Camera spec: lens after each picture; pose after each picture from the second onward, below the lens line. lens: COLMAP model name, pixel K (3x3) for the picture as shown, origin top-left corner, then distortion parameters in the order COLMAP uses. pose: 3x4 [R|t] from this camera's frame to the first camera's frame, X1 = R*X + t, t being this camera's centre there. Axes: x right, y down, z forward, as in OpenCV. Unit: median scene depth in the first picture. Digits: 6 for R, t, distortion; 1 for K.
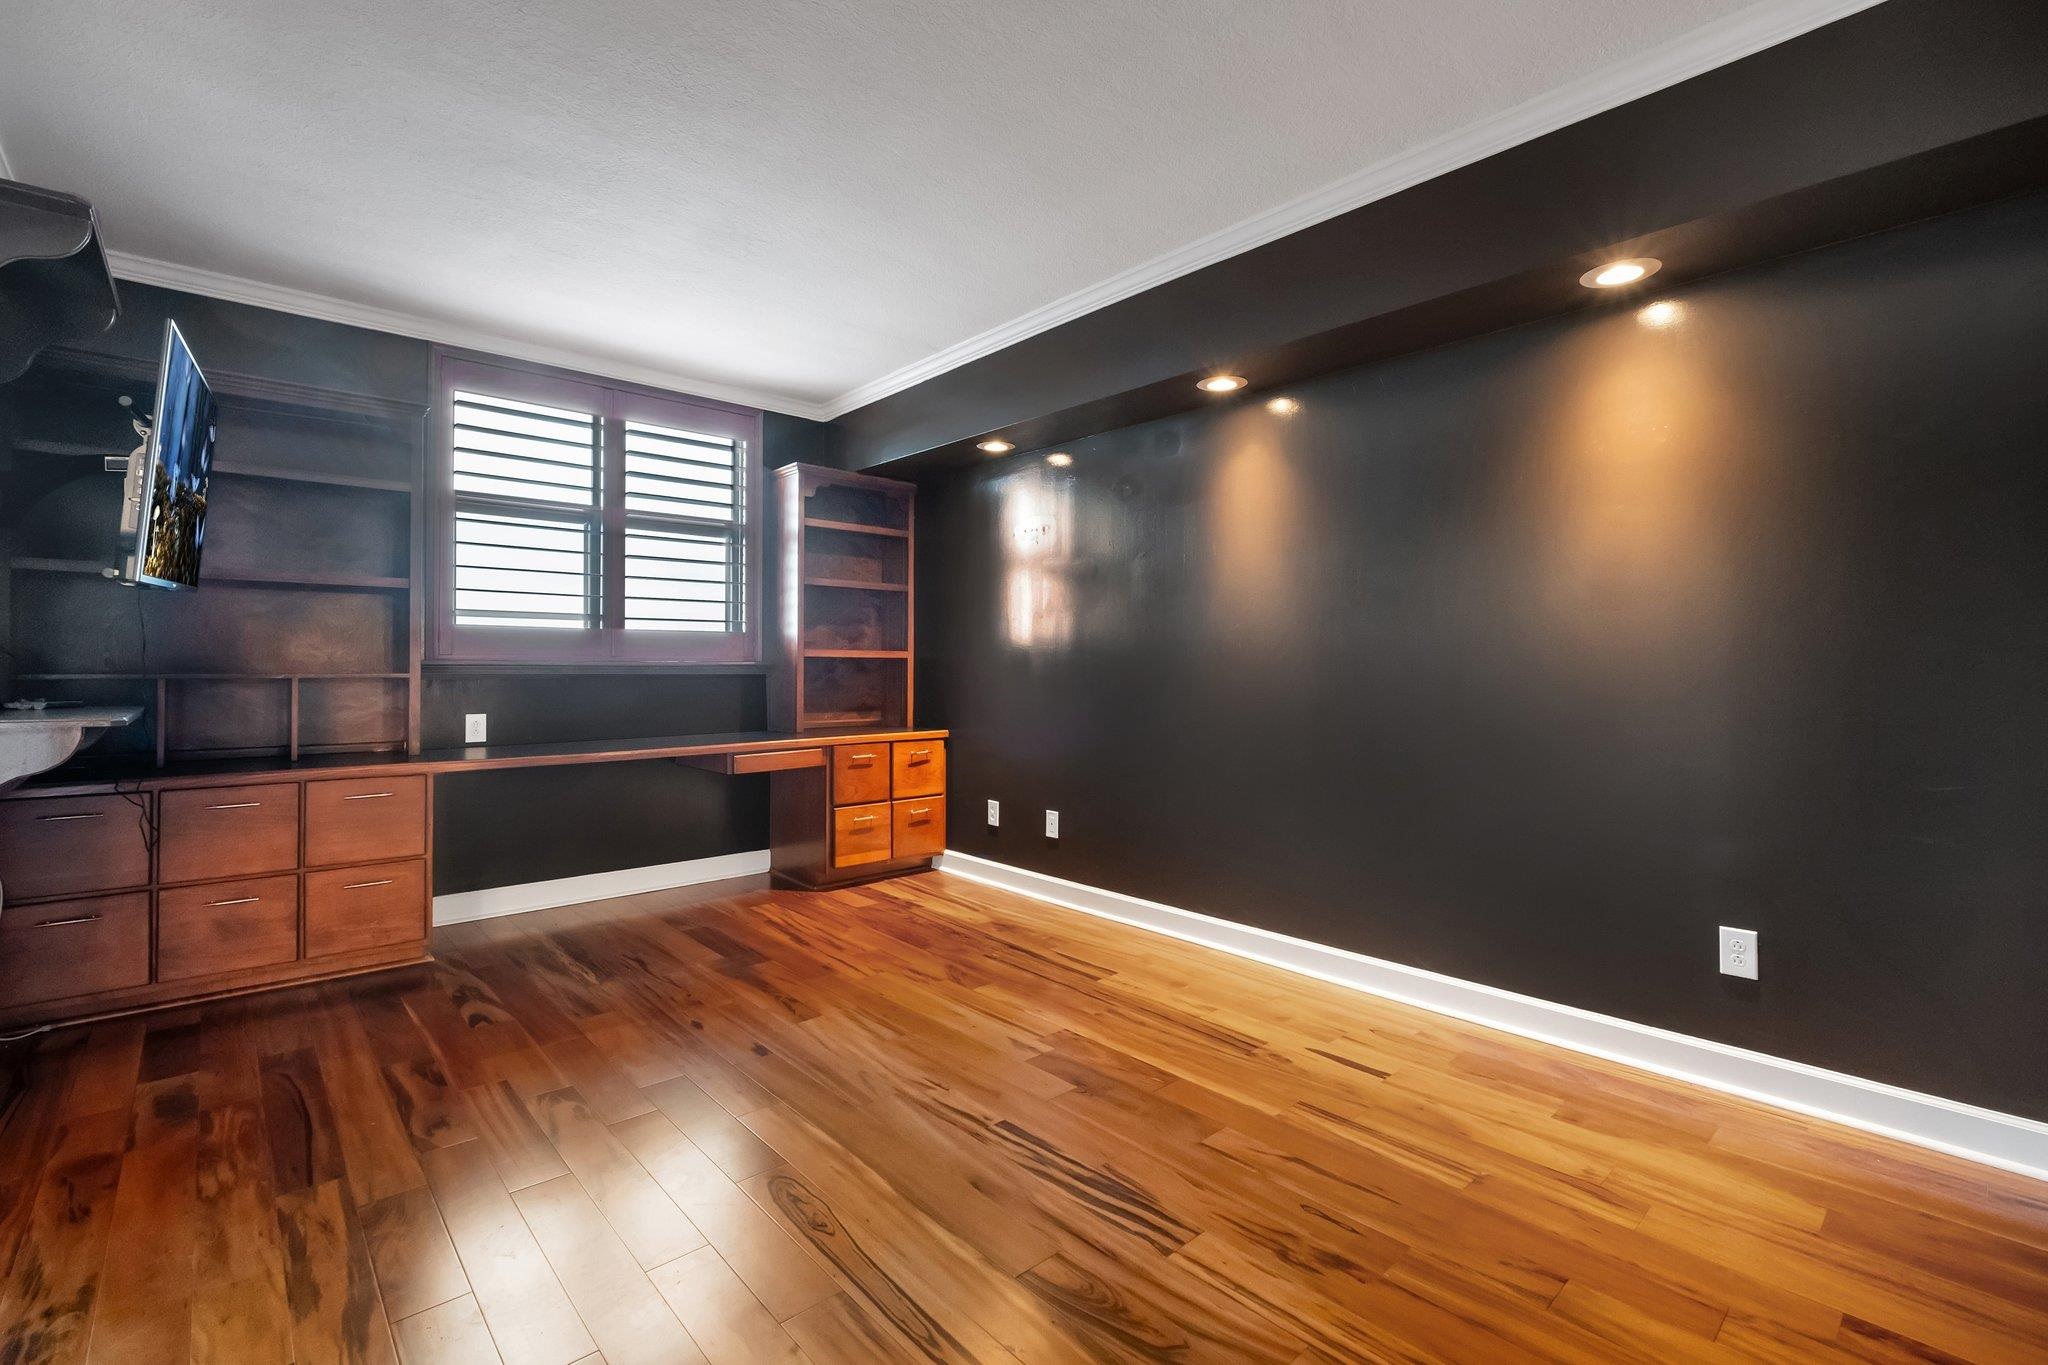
lens RADIAL K [[900.9, 0, 1014.0], [0, 900.9, 669.7], [0, 0, 1]] dist [-0.003948, -0.000243]
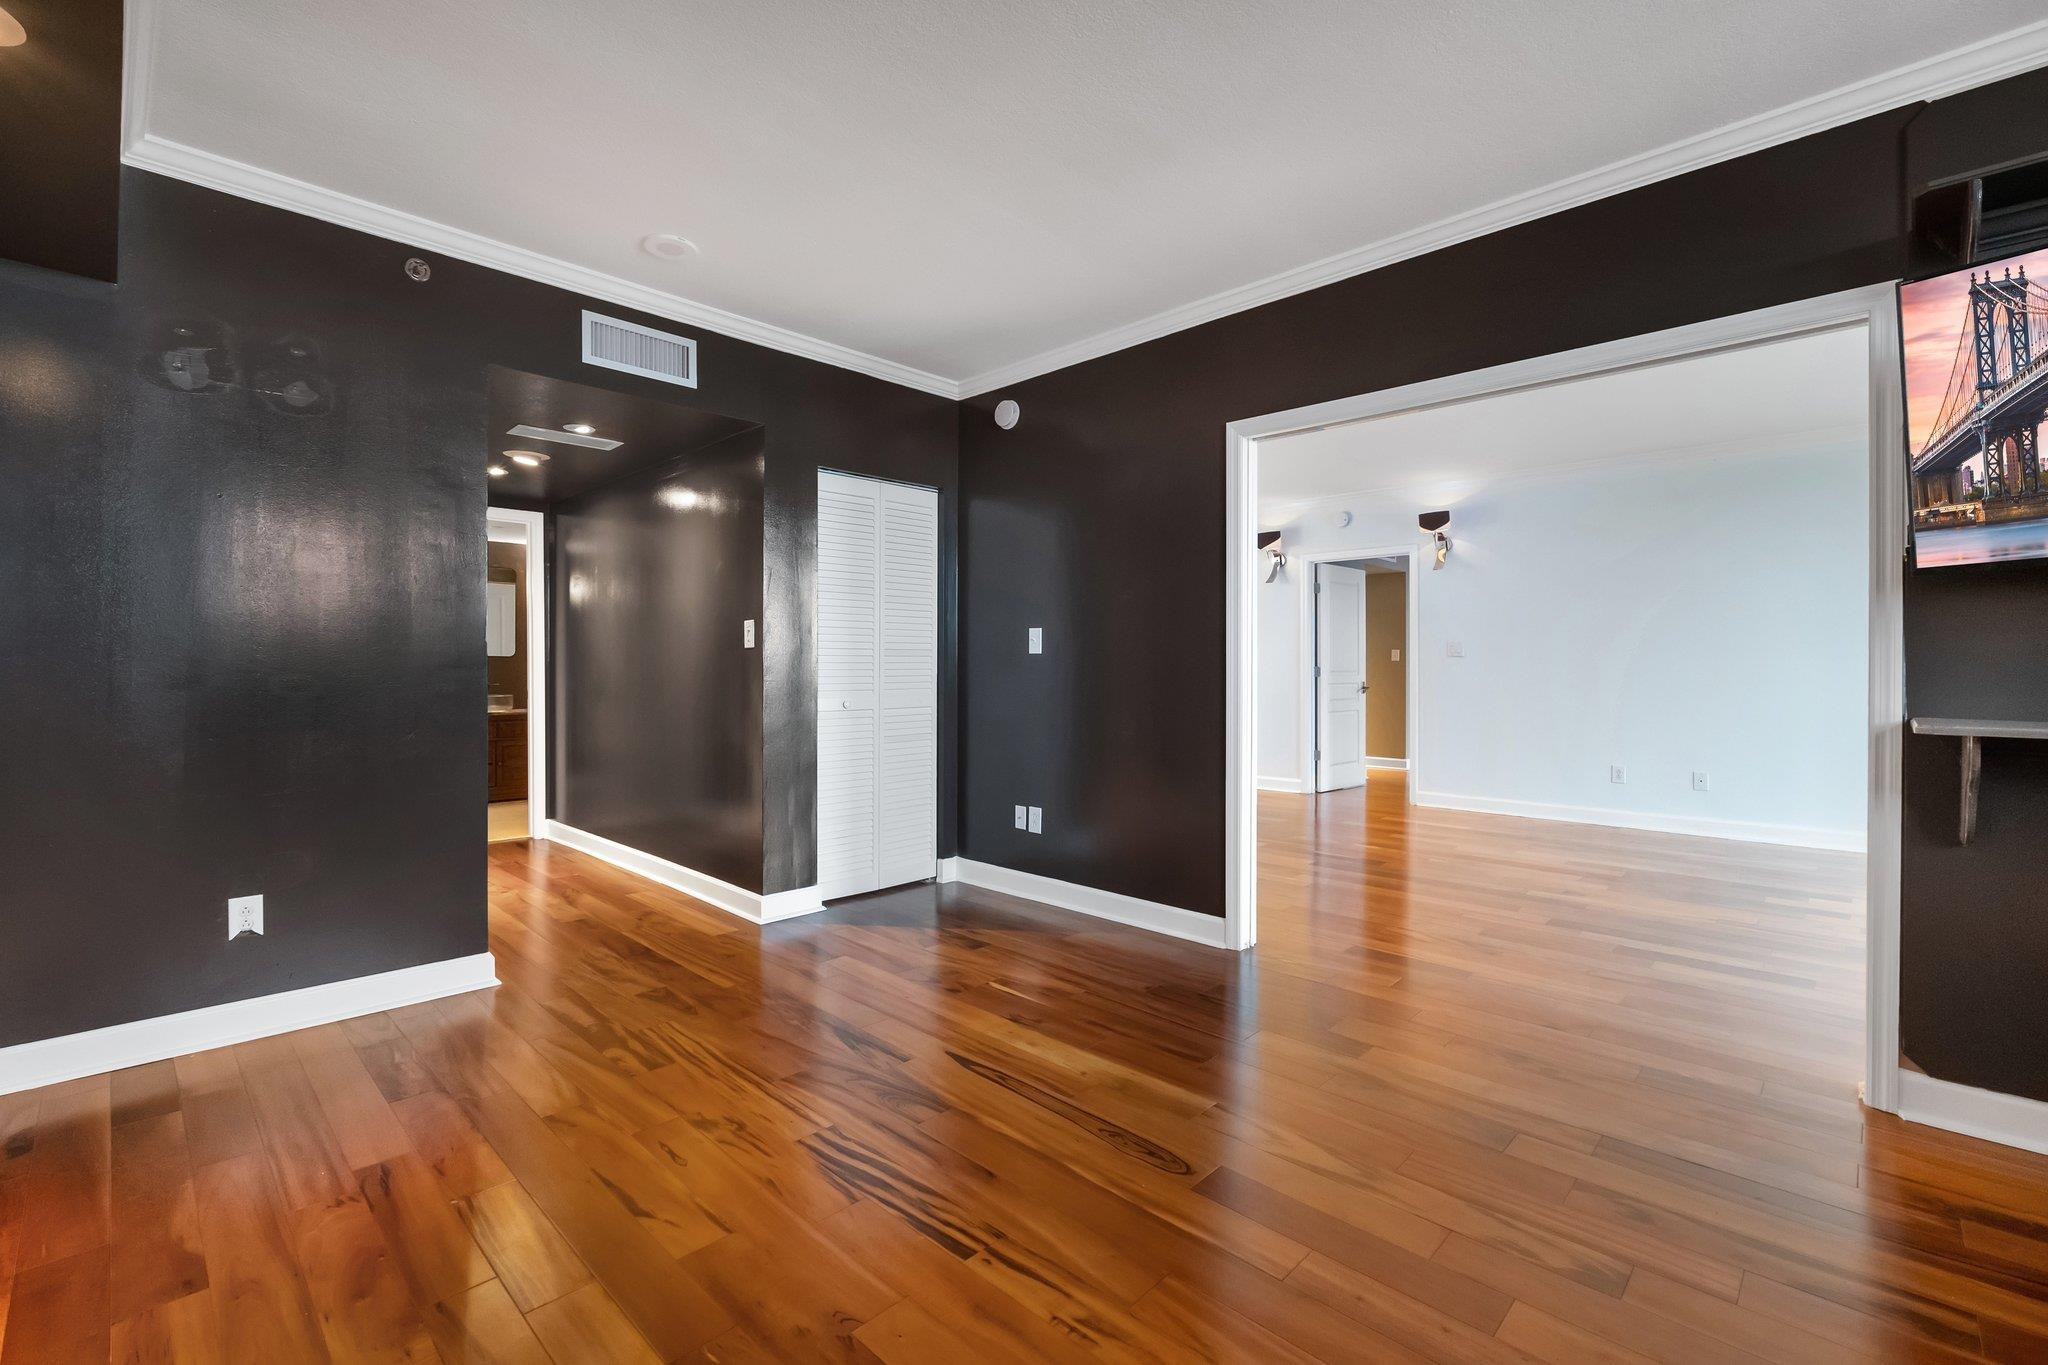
lens RADIAL K [[885.9, 0, 1020.4], [0, 885.9, 672.9], [0, 0, 1]] dist [-0.002980, -0.000035]
pose [[-0.997011, -0.002582, -0.077219, 0.000991], [-0.003076, 0.999976, 0.006279, -0.001699], [0.077201, 0.006498, -0.996994, 1.022675]]
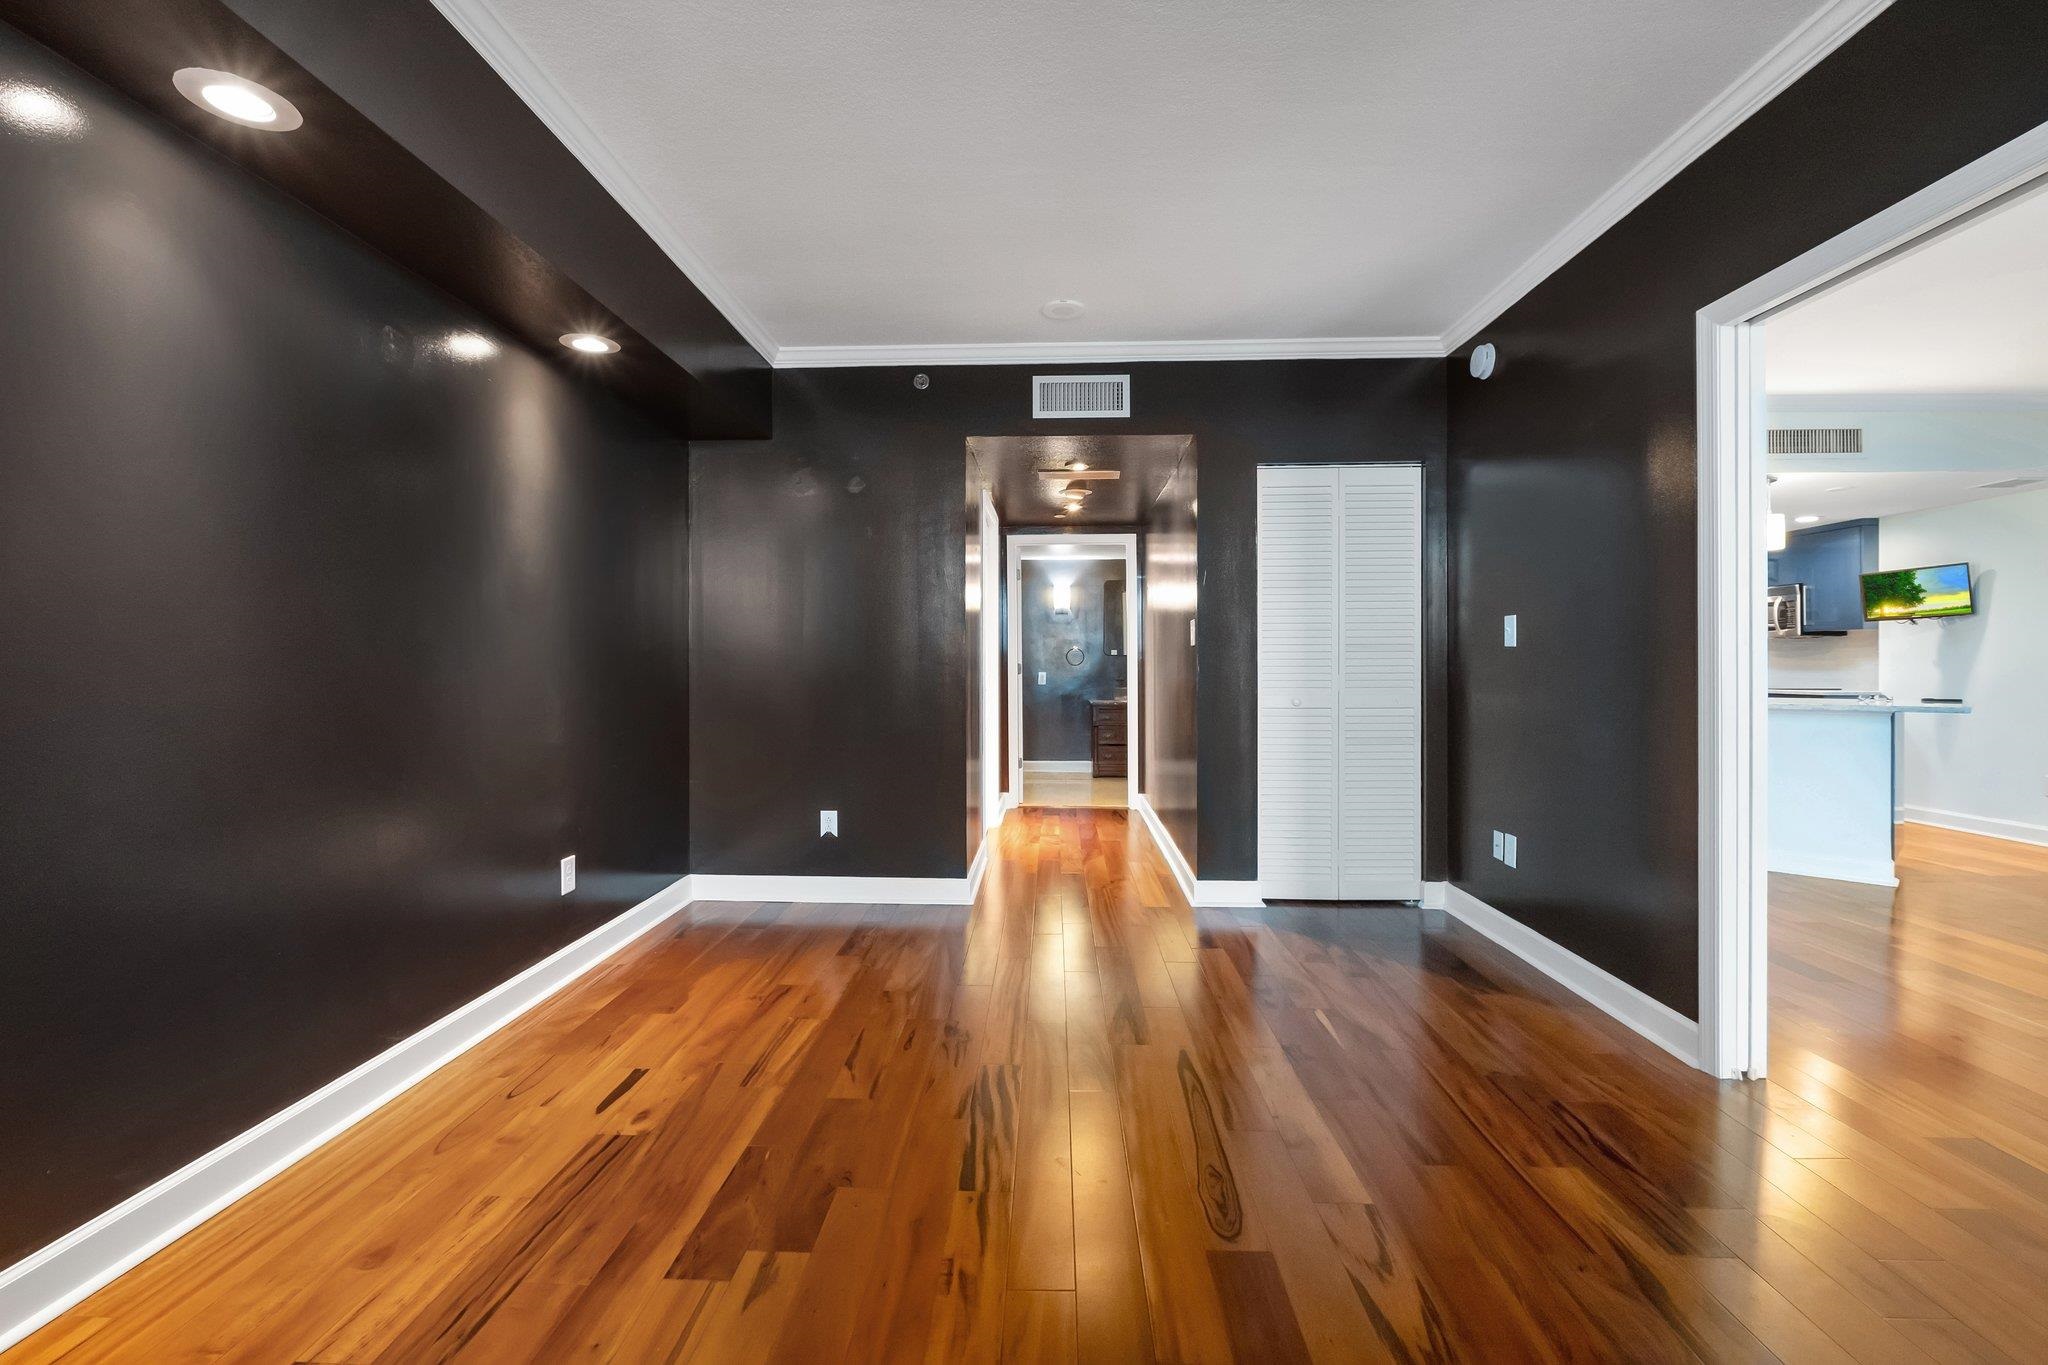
lens RADIAL K [[895.5, 0, 1023.6], [0, 895.5, 663.0], [0, 0, 1]] dist [-0.002705, -0.000374]
pose [[-0.725455, -0.000995, 0.688269, -0.375544], [-0.000947, 0.999999, 0.000448, -0.002108], [-0.688269, -0.000327, -0.725456, 0.922069]]
